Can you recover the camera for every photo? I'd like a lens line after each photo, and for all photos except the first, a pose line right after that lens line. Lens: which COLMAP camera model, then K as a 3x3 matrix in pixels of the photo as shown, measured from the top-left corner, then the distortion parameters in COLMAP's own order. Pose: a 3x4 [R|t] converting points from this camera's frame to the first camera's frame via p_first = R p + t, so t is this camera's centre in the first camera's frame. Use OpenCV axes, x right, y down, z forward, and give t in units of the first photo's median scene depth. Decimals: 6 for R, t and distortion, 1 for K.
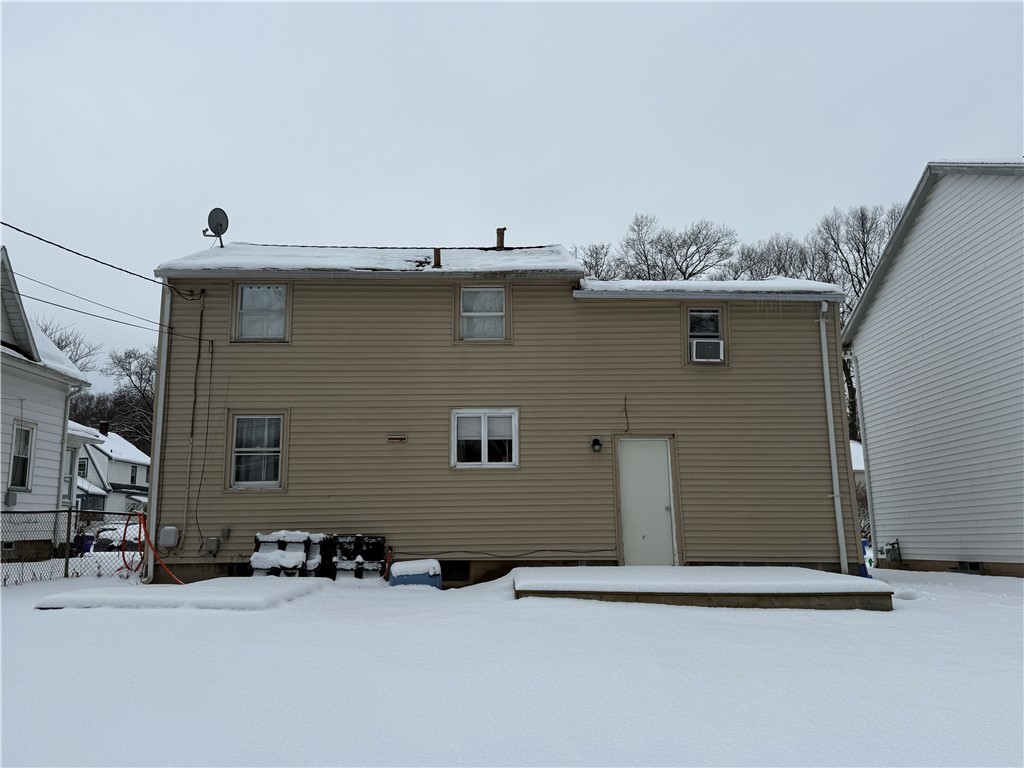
lens RADIAL K [[808.3, 0, 510.9], [0, 808.3, 387.6], [0, 0, 1]] dist [0.063926, -0.022342]
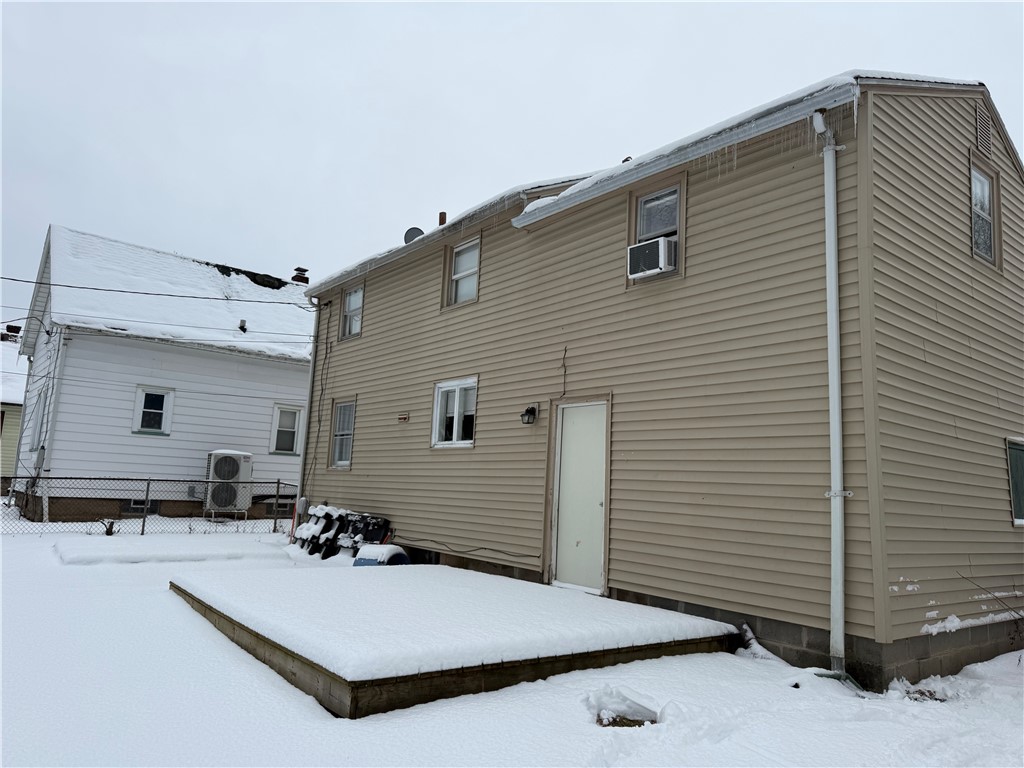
lens RADIAL K [[719.4, 0, 517.7], [0, 719.4, 386.3], [0, 0, 1]] dist [0.024345, -0.020951]
pose [[0.608139, -0.079085, -0.789881, 0.623239], [0.077865, 0.996170, -0.039790, 0.069136], [0.790002, -0.037306, 0.611968, 0.577305]]
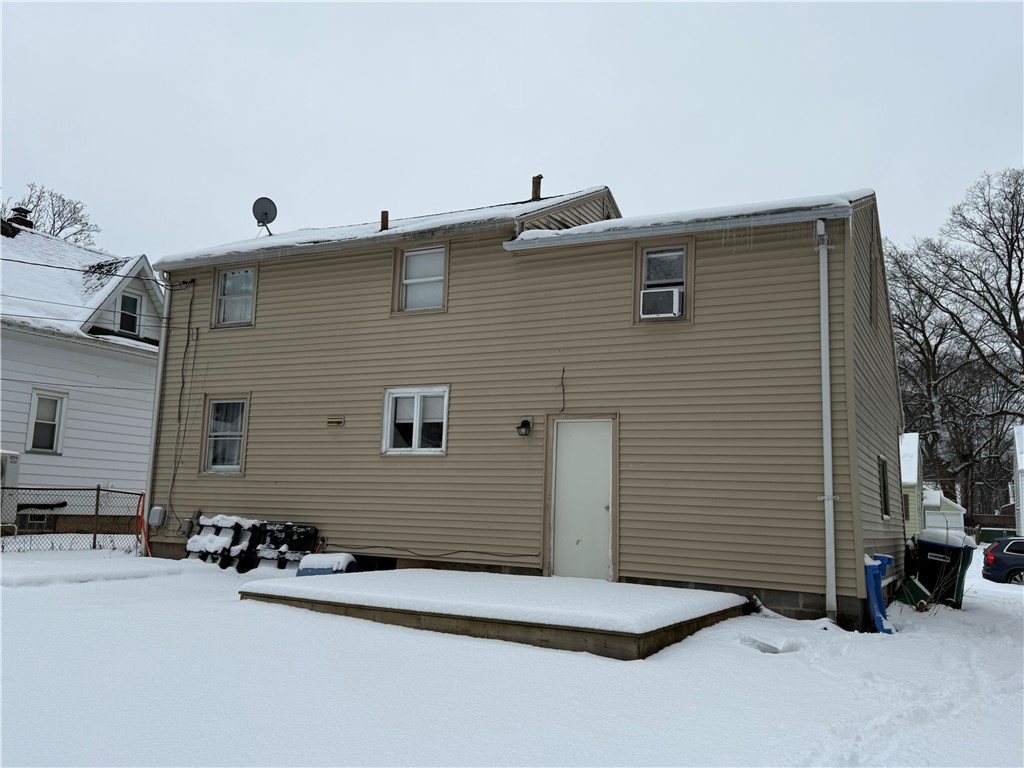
lens RADIAL K [[881.1, 0, 515.3], [0, 881.1, 386.5], [0, 0, 1]] dist [0.060329, -0.040439]
pose [[0.879115, -0.027760, -0.475800, 0.520331], [0.036208, 0.999307, 0.008596, 0.020894], [0.475232, -0.024785, 0.879511, 0.206222]]
